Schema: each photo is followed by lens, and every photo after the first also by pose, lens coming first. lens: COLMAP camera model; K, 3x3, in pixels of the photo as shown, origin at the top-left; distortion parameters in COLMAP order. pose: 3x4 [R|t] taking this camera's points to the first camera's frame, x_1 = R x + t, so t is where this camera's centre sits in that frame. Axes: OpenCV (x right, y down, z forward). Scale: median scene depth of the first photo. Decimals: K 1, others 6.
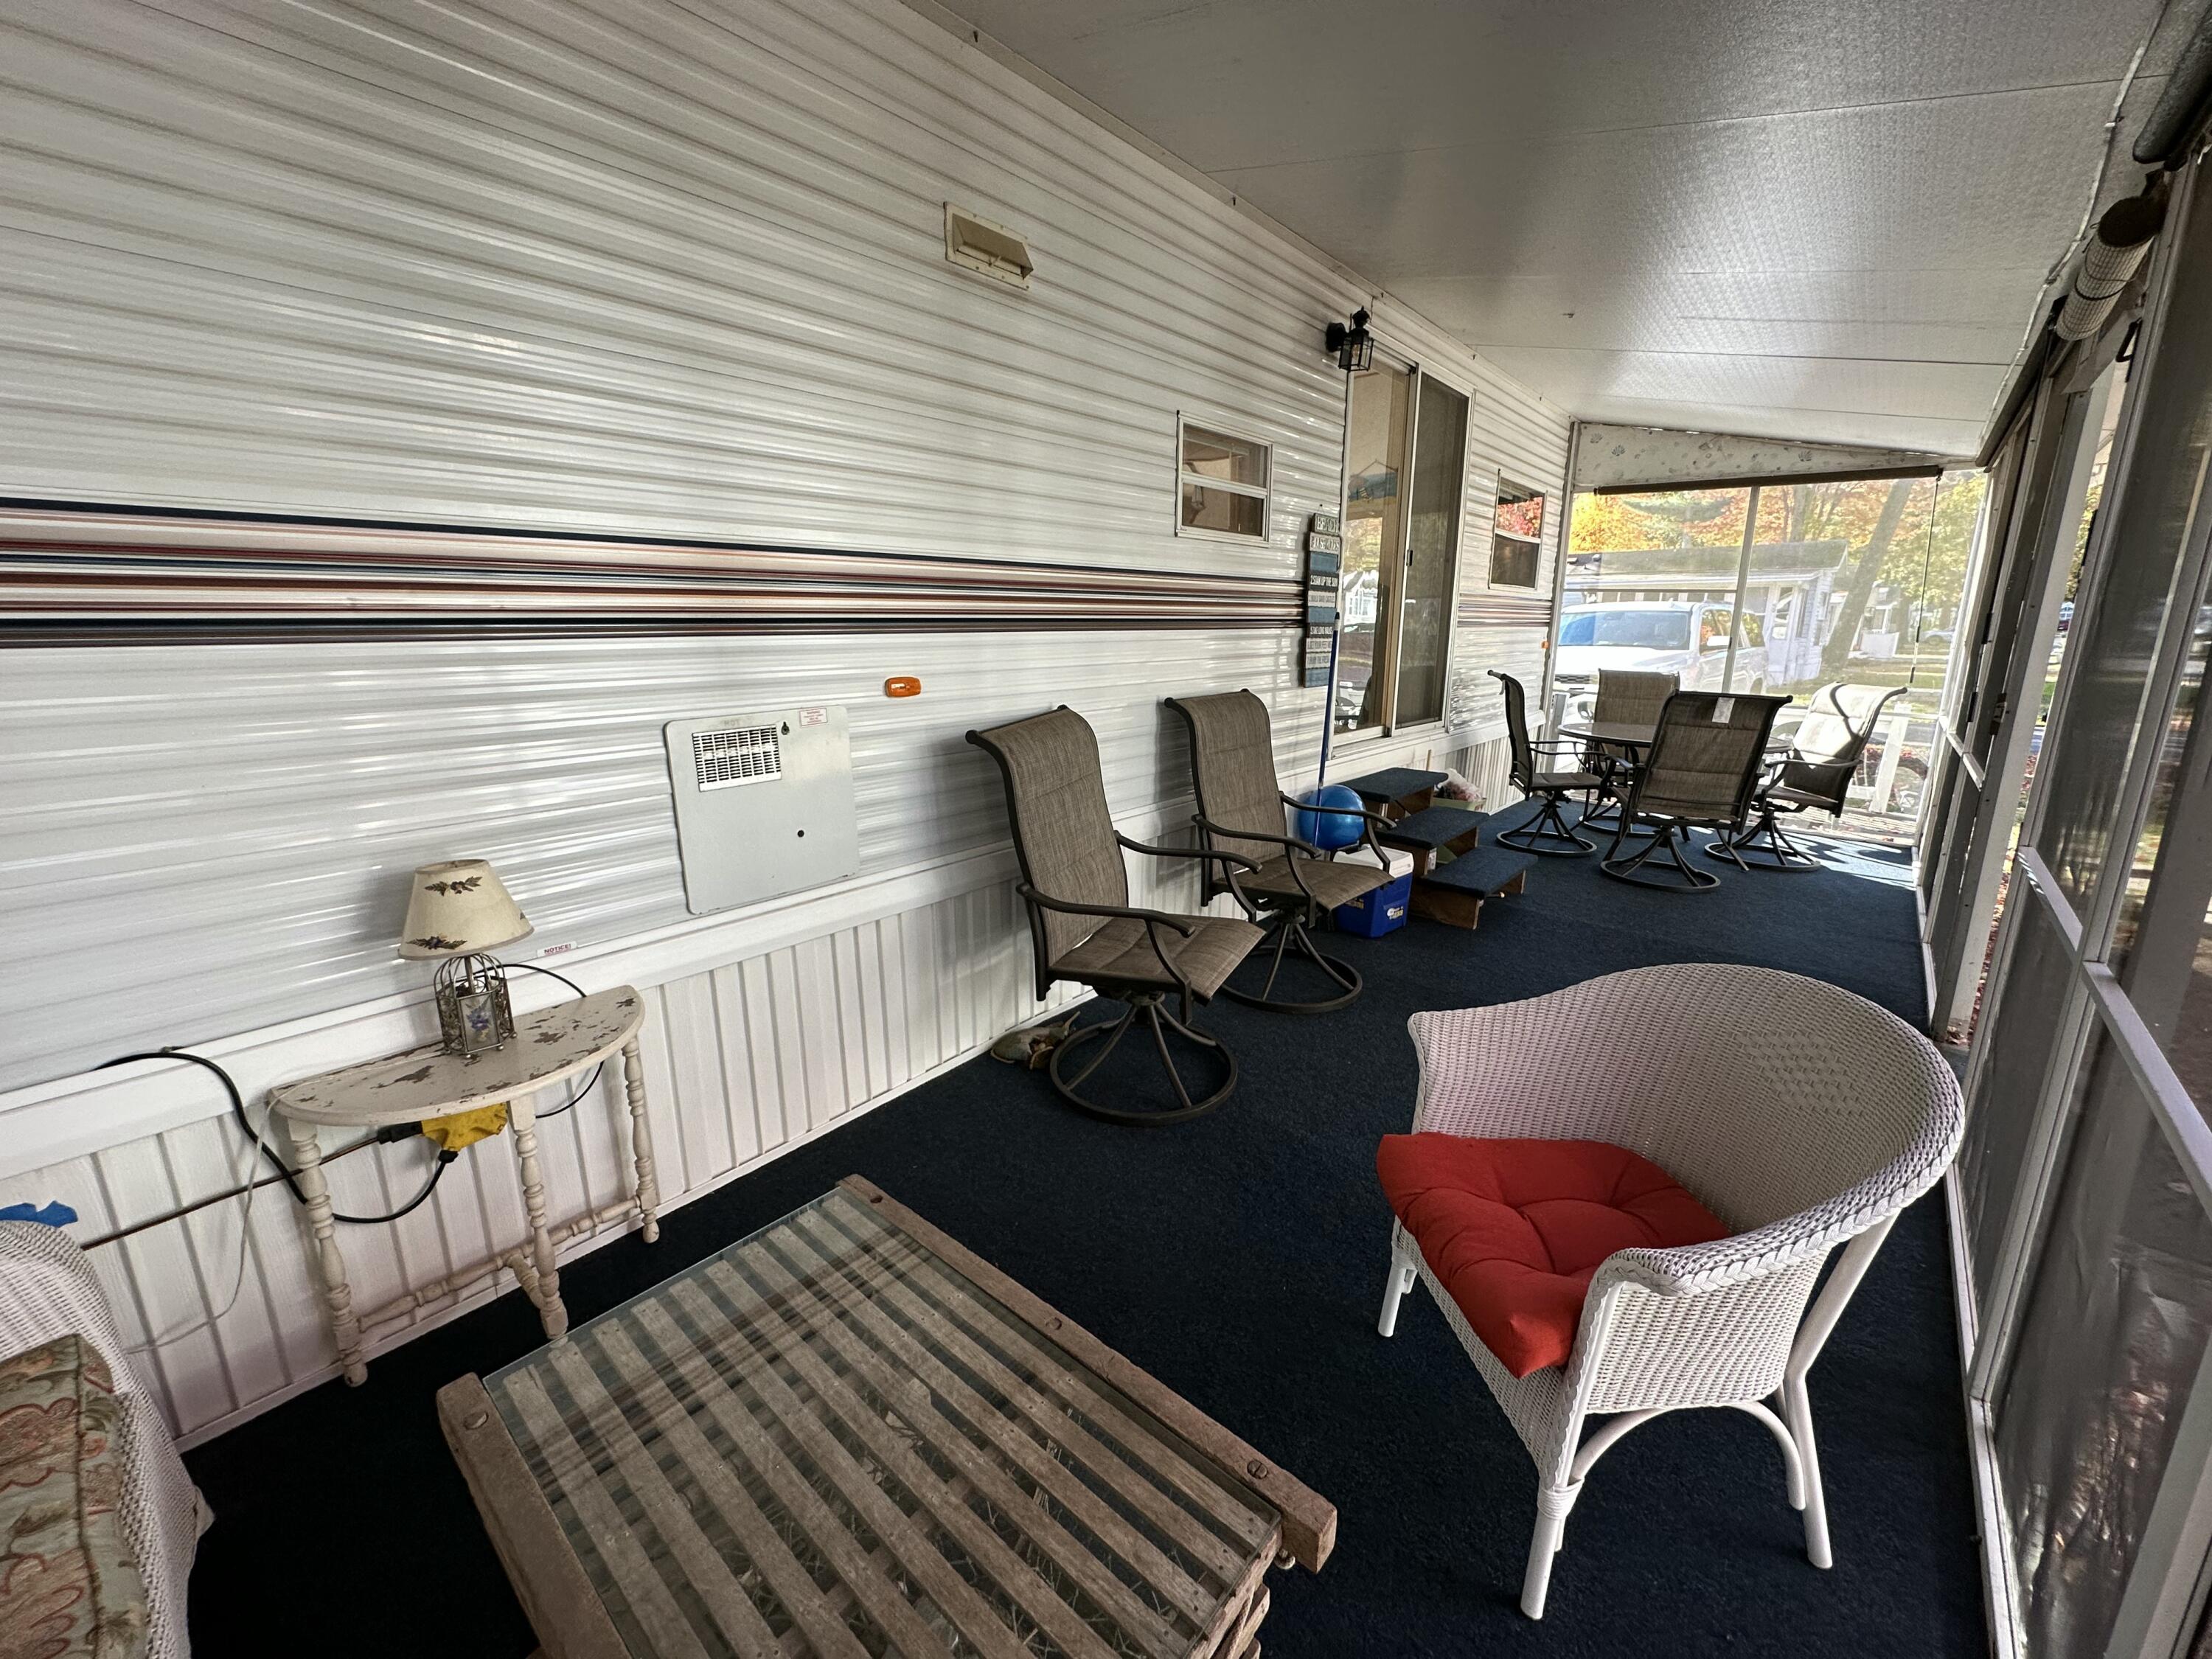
lens RADIAL K [[881.0, 0, 1106.0], [0, 881.0, 829.5], [0, 0, 1]] dist [-0.001896, 0.000116]
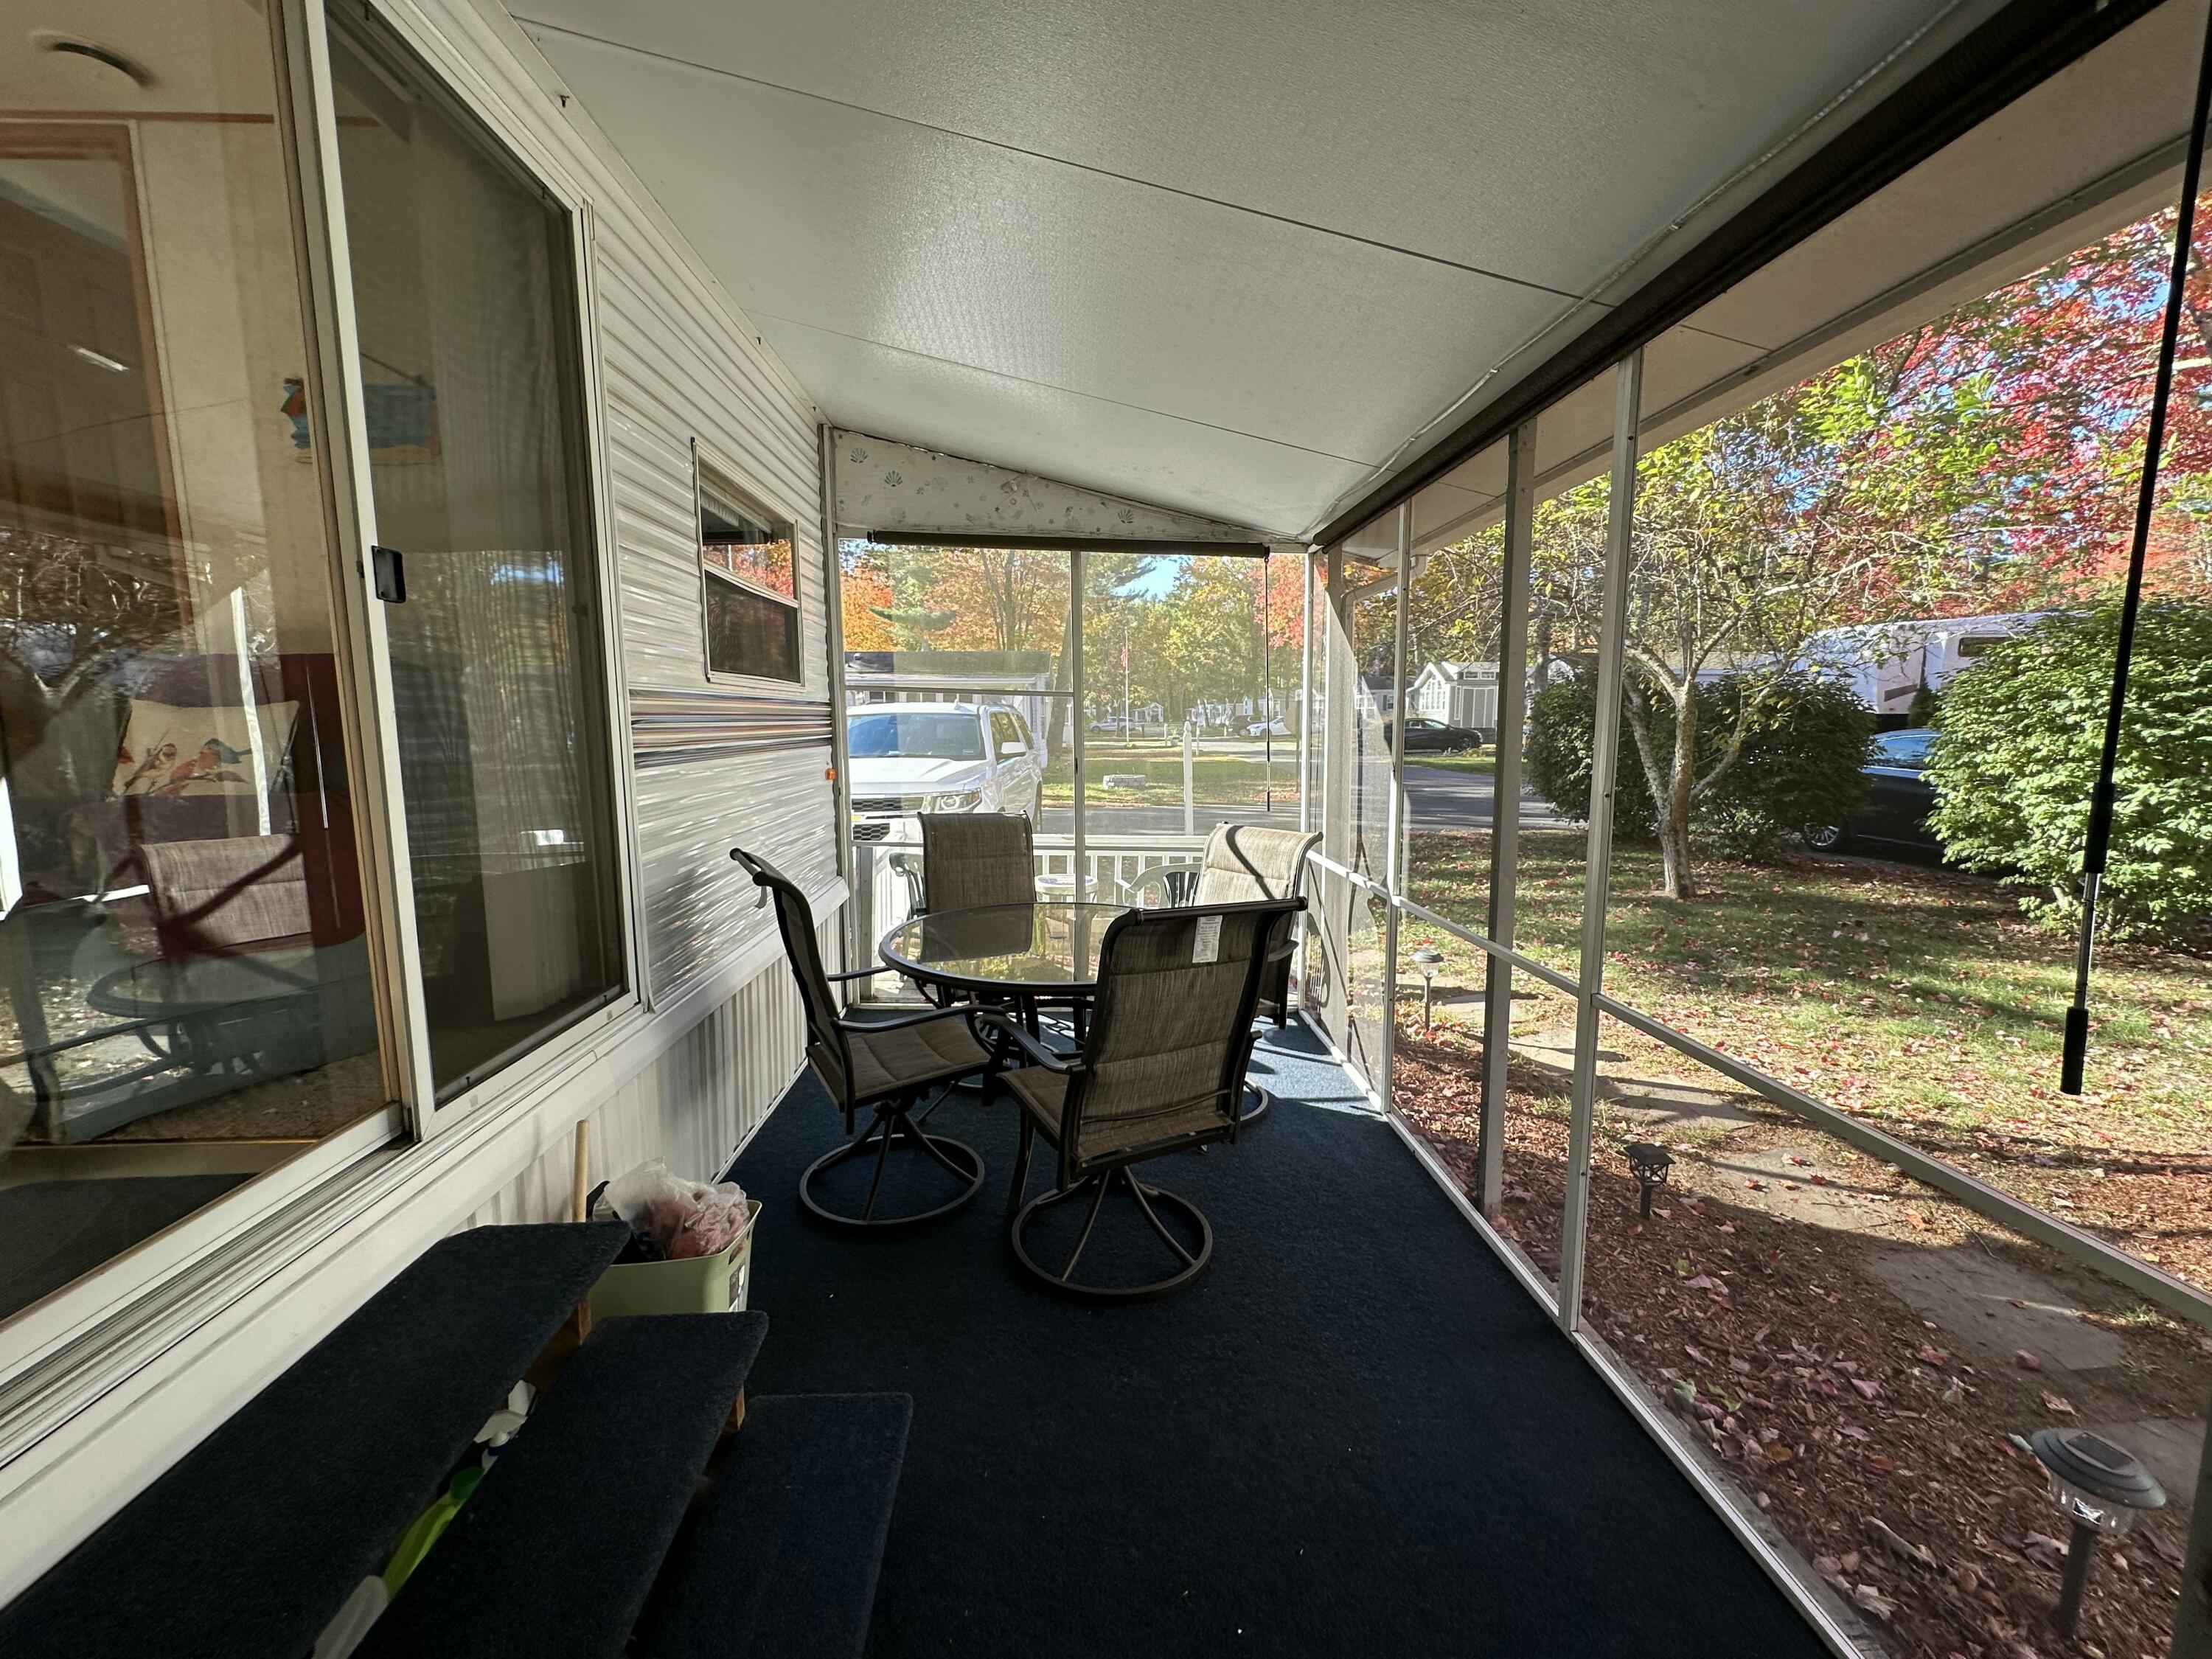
lens RADIAL K [[881.0, 0, 1106.0], [0, 881.0, 829.5], [0, 0, 1]] dist [-0.001896, 0.000116]
pose [[0.720921, -0.089345, 0.687234, 0.237543], [0.159453, 0.986434, -0.039026, -0.131013], [-0.674424, 0.137716, 0.725387, 0.482643]]
